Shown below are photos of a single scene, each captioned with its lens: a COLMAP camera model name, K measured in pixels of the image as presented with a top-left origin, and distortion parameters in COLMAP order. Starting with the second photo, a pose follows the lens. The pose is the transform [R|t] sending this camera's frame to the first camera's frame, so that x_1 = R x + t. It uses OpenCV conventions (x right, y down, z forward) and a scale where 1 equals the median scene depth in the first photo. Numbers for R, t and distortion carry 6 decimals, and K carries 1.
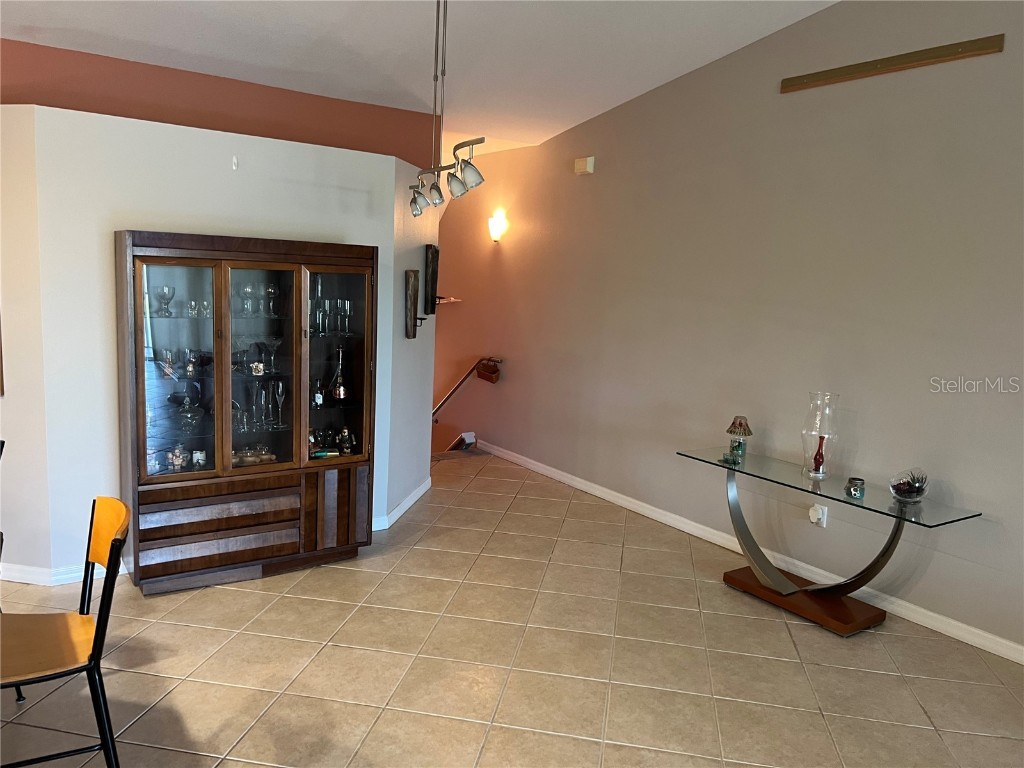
lens RADIAL K [[766.6, 0, 513.4], [0, 766.6, 382.8], [0, 0, 1]] dist [0.085259, -0.109797]
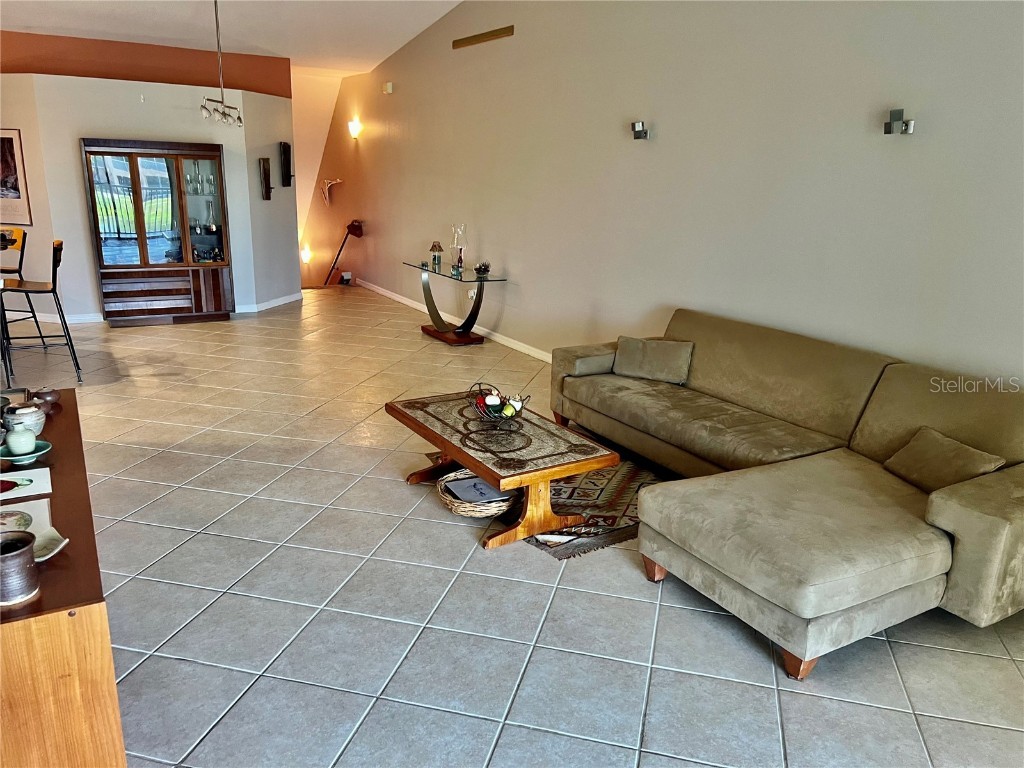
lens RADIAL K [[766.6, 0, 513.4], [0, 766.6, 382.8], [0, 0, 1]] dist [0.085259, -0.109797]
pose [[0.997457, 0.004241, -0.071142, 0.628745], [0.004979, 0.991642, 0.128927, 0.146666], [0.071094, -0.128953, 0.989099, -0.824563]]
